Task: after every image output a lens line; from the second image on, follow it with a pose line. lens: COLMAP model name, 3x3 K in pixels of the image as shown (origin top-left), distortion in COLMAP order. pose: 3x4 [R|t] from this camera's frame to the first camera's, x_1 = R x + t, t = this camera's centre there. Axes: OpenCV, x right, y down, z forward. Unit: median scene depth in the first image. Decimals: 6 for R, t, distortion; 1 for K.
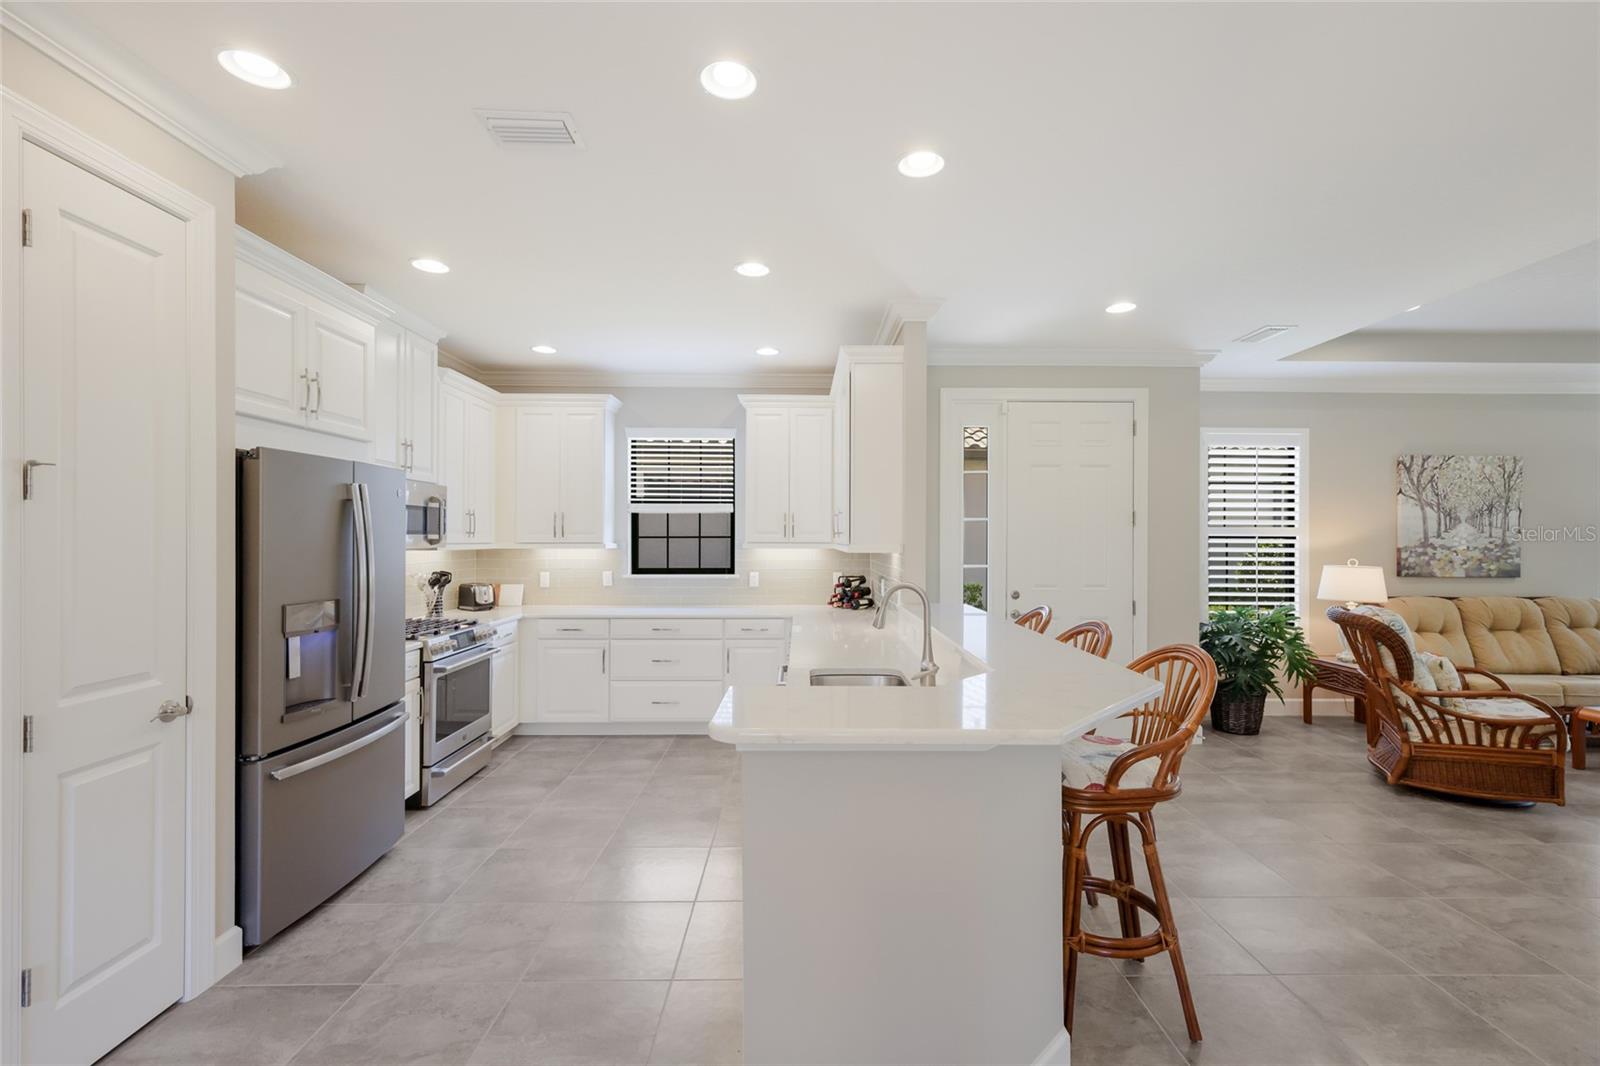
lens RADIAL K [[699.2, 0, 807.1], [0, 699.2, 536.3], [0, 0, 1]] dist [0.004931, -0.000024]
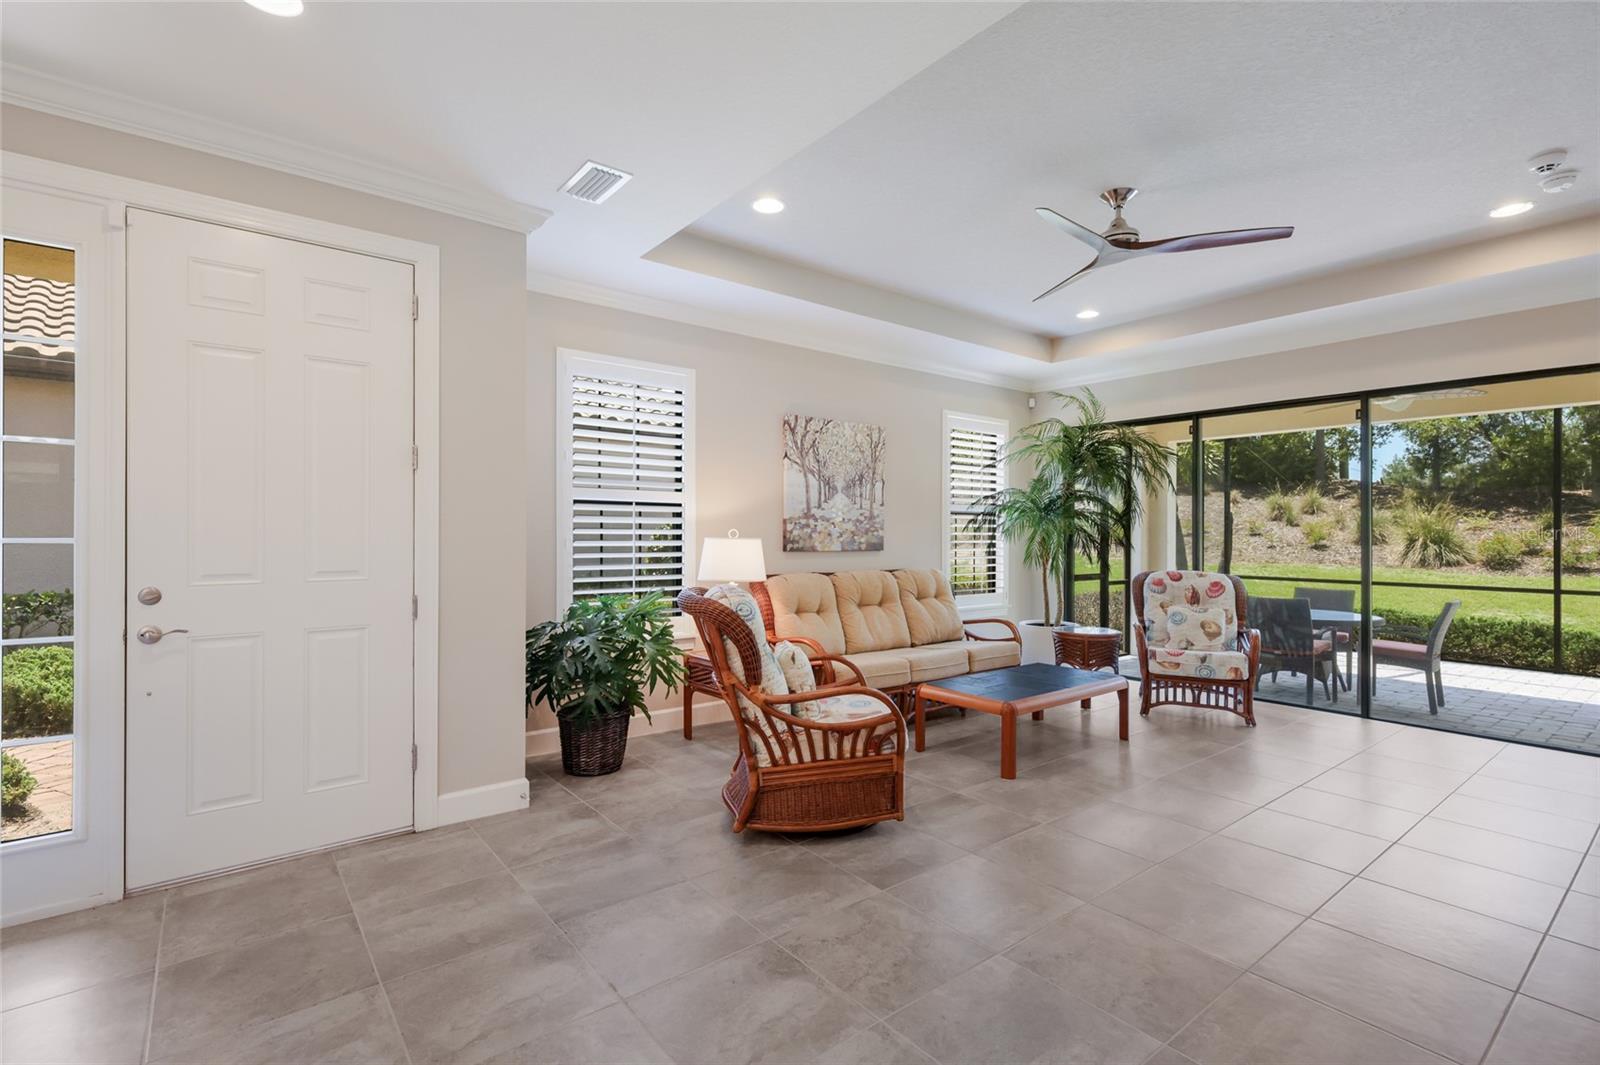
lens RADIAL K [[741.0, 0, 800.0], [0, 741.0, 532.5], [0, 0, 1]] dist [0.014458, -0.000291]
pose [[0.793448, -0.000634, 0.608638, 0.339857], [-0.000634, 0.999998, 0.001869, 0.036931], [-0.608638, -0.001869, 0.793446, 0.289958]]
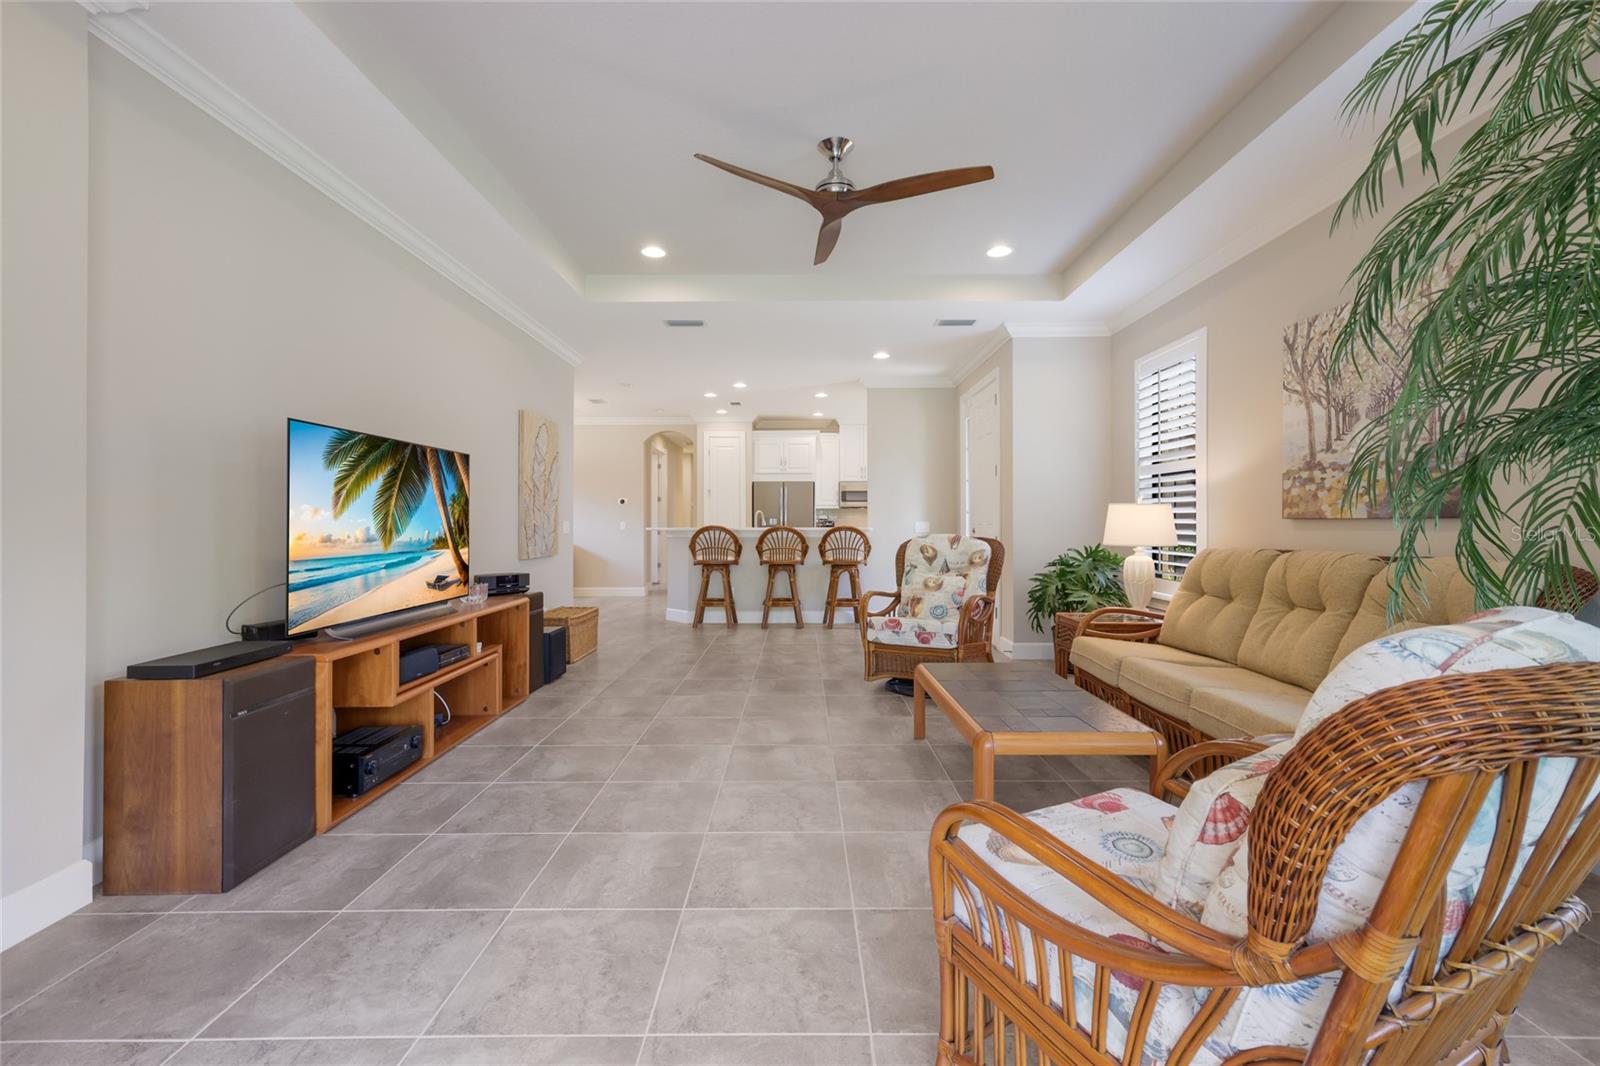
lens RADIAL K [[697.8, 0, 797.7], [0, 697.8, 518.6], [0, 0, 1]] dist [0.002366, 0.000293]
pose [[-0.020380, -0.010959, -0.999732, 1.729779], [0.001508, 0.999938, -0.010992, 0.073981], [0.999791, -0.001731, -0.020362, 0.664140]]
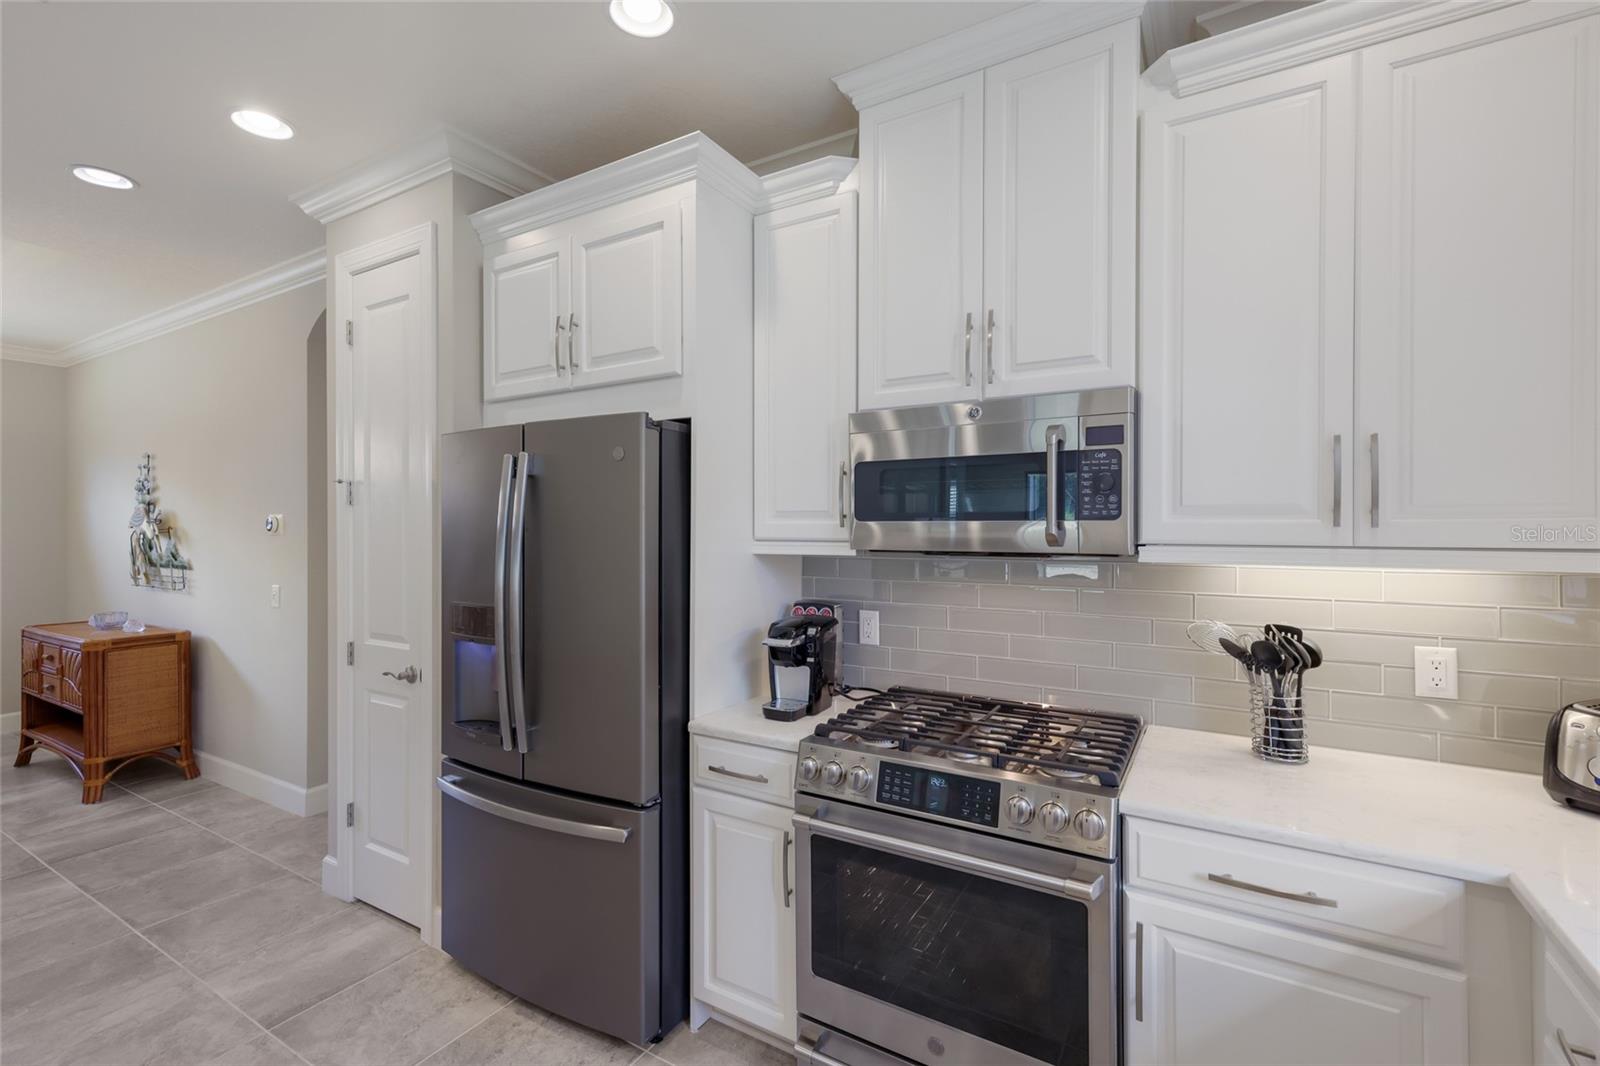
lens RADIAL K [[700.4, 0, 799.8], [0, 700.4, 528.1], [0, 0, 1]] dist [0.003410, 0.000723]
pose [[-0.519297, -0.005823, -0.854574, -0.100801], [-0.000382, 0.999978, -0.006582, 0.004145], [0.854594, -0.003092, -0.519288, 0.937895]]
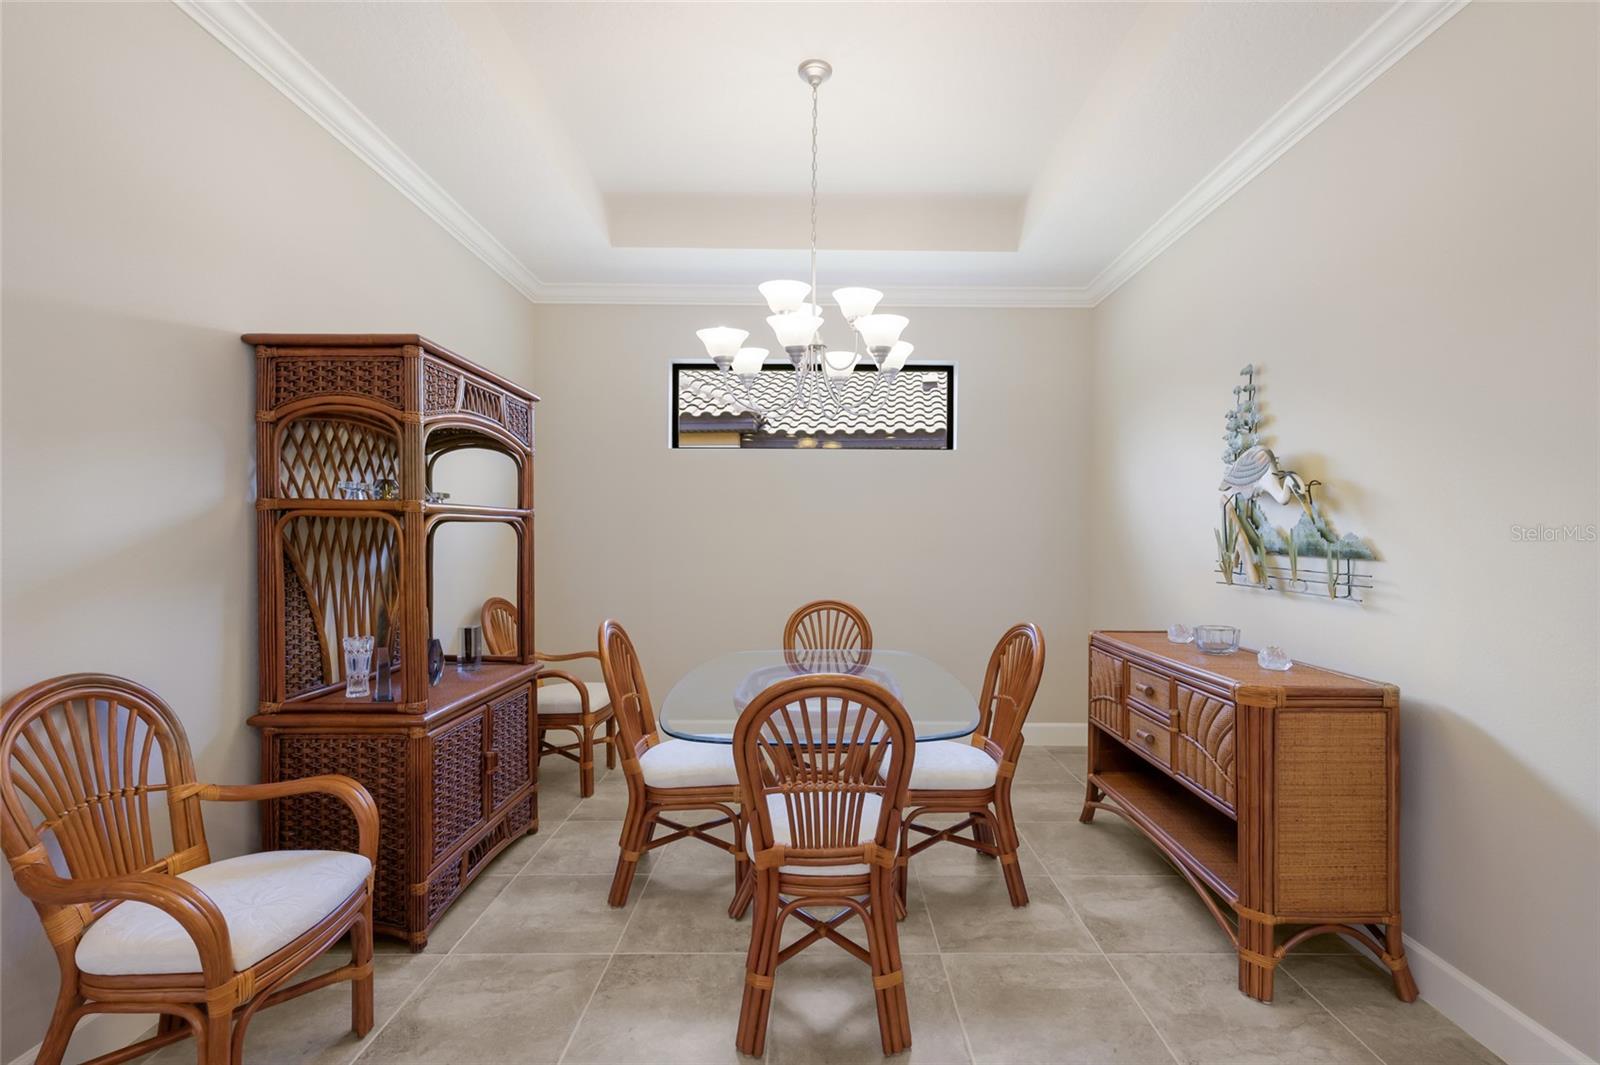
lens RADIAL K [[715.3, 0, 818.3], [0, 715.3, 542.0], [0, 0, 1]] dist [0.022026, 0.000291]
pose [[-0.999922, -0.011462, 0.004996, -0.107517], [-0.011436, 0.999921, 0.005290, 0.039784], [-0.005056, 0.005233, -0.999974, 0.305162]]
